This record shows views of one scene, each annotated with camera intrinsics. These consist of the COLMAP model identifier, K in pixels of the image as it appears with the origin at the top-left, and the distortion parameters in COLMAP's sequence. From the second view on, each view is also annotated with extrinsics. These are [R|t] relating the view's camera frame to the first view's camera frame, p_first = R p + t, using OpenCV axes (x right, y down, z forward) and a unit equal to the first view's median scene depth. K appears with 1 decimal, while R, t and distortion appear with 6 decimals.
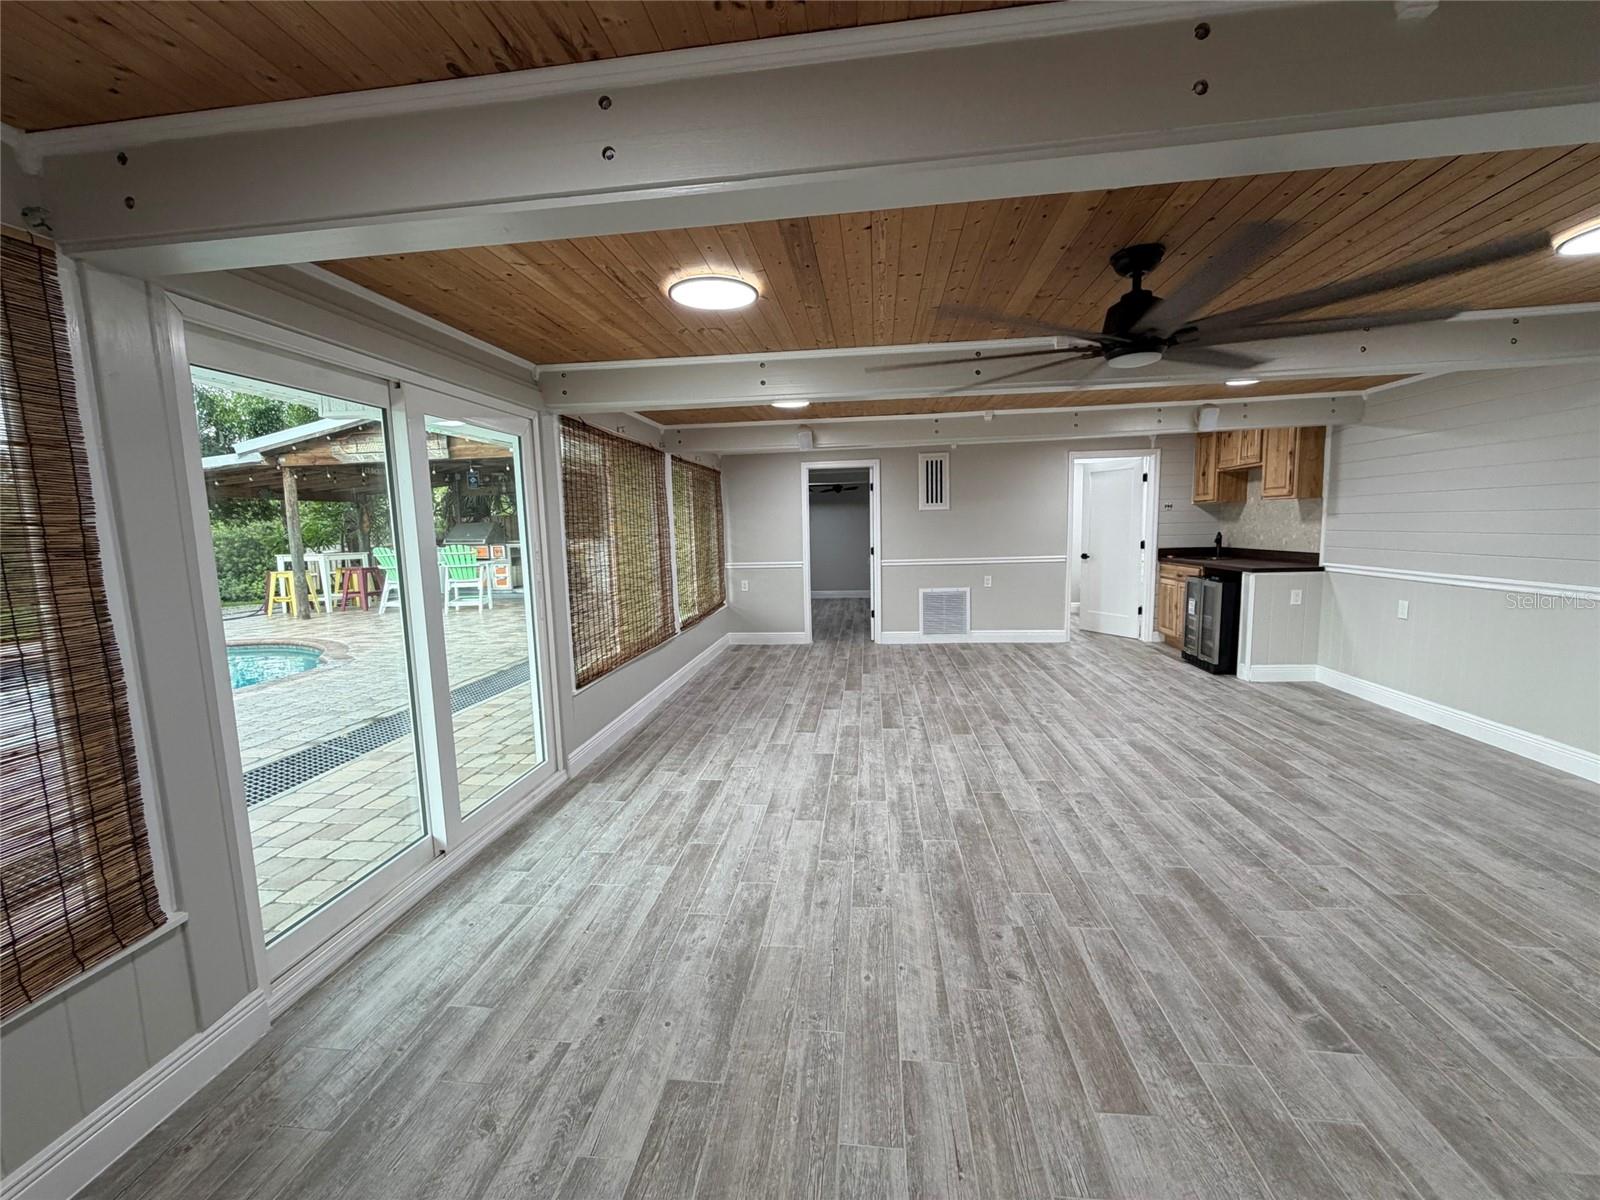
lens RADIAL K [[638.5, 0, 797.2], [0, 638.5, 602.8], [0, 0, 1]] dist [-0.001513, 0.000676]
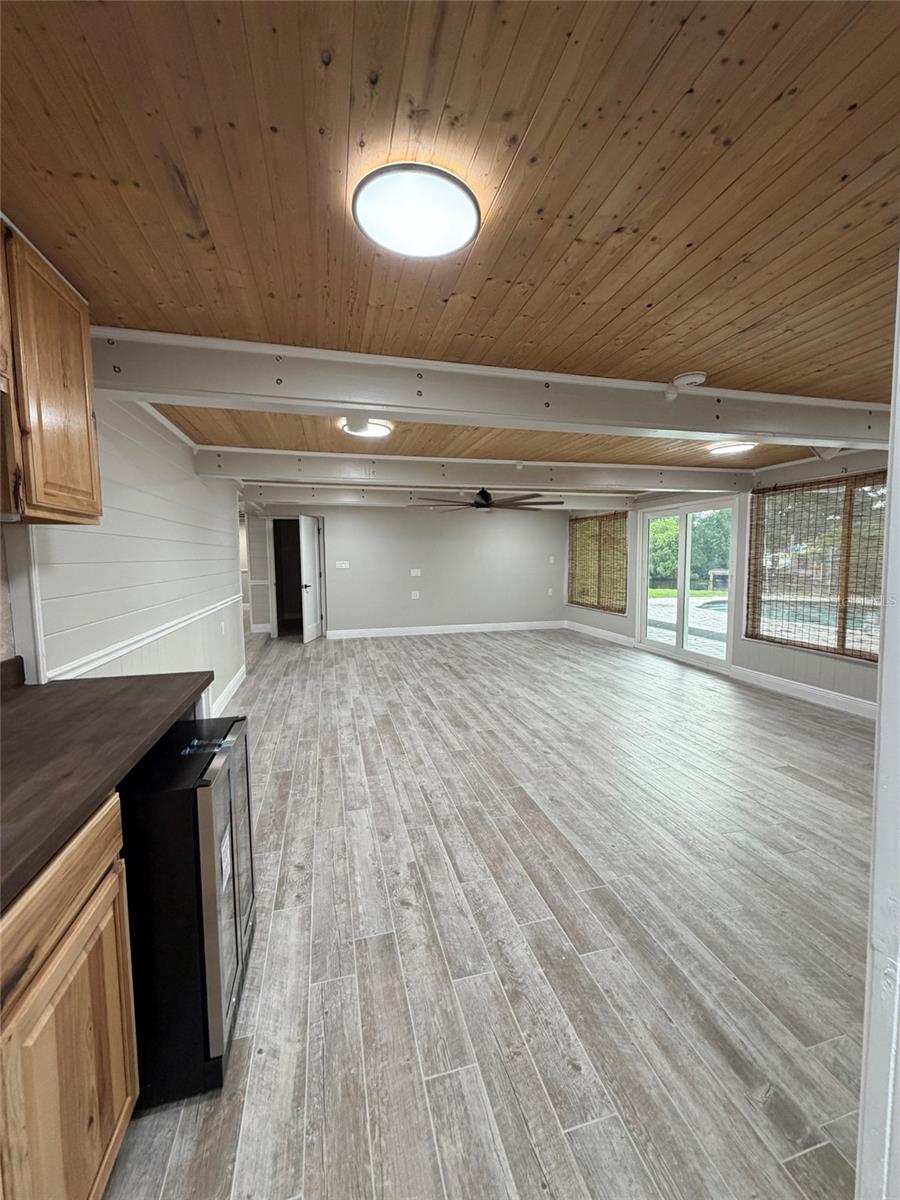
lens RADIAL K [[478.9, 0, 451.6], [0, 478.9, 599.0], [0, 0, 1]] dist [-0.001513, 0.000676]
pose [[-0.932556, 0.068521, -0.354464, 0.919994], [-0.008593, 0.977333, 0.211535, -0.254715], [0.360924, 0.200314, -0.910828, 1.901498]]
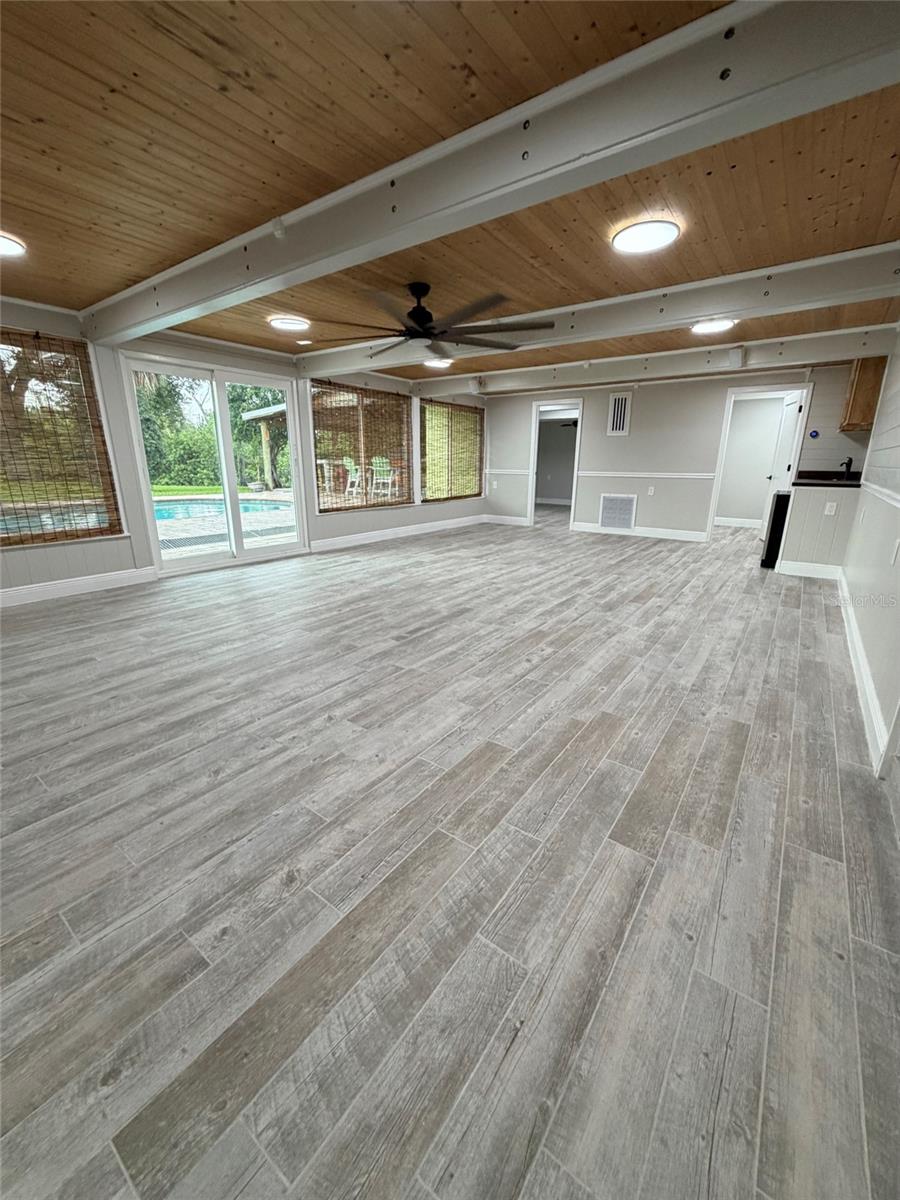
lens RADIAL K [[478.9, 0, 453.2], [0, 478.9, 601.2], [0, 0, 1]] dist [-0.001513, 0.000676]
pose [[0.872753, 0.169875, -0.457652, 0.827406], [-0.090537, 0.977561, 0.190203, 0.076099], [0.479694, -0.124566, 0.868549, -0.223023]]
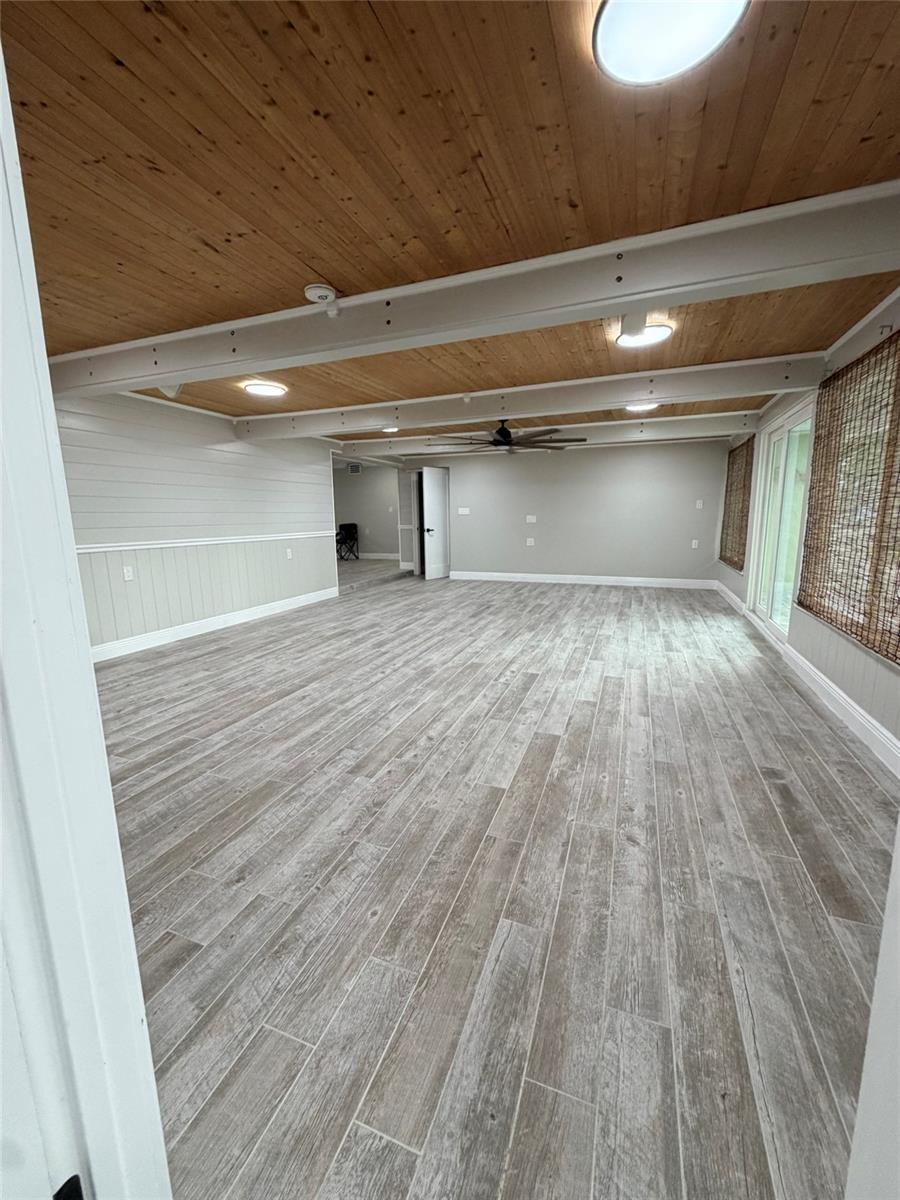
lens RADIAL K [[478.9, 0, 451.2], [0, 478.9, 598.3], [0, 0, 1]] dist [-0.001513, 0.000676]
pose [[-0.967291, -0.003000, 0.253653, 0.085012], [0.069518, 0.958514, 0.276439, -0.189133], [-0.243959, 0.285030, -0.926953, 2.028807]]
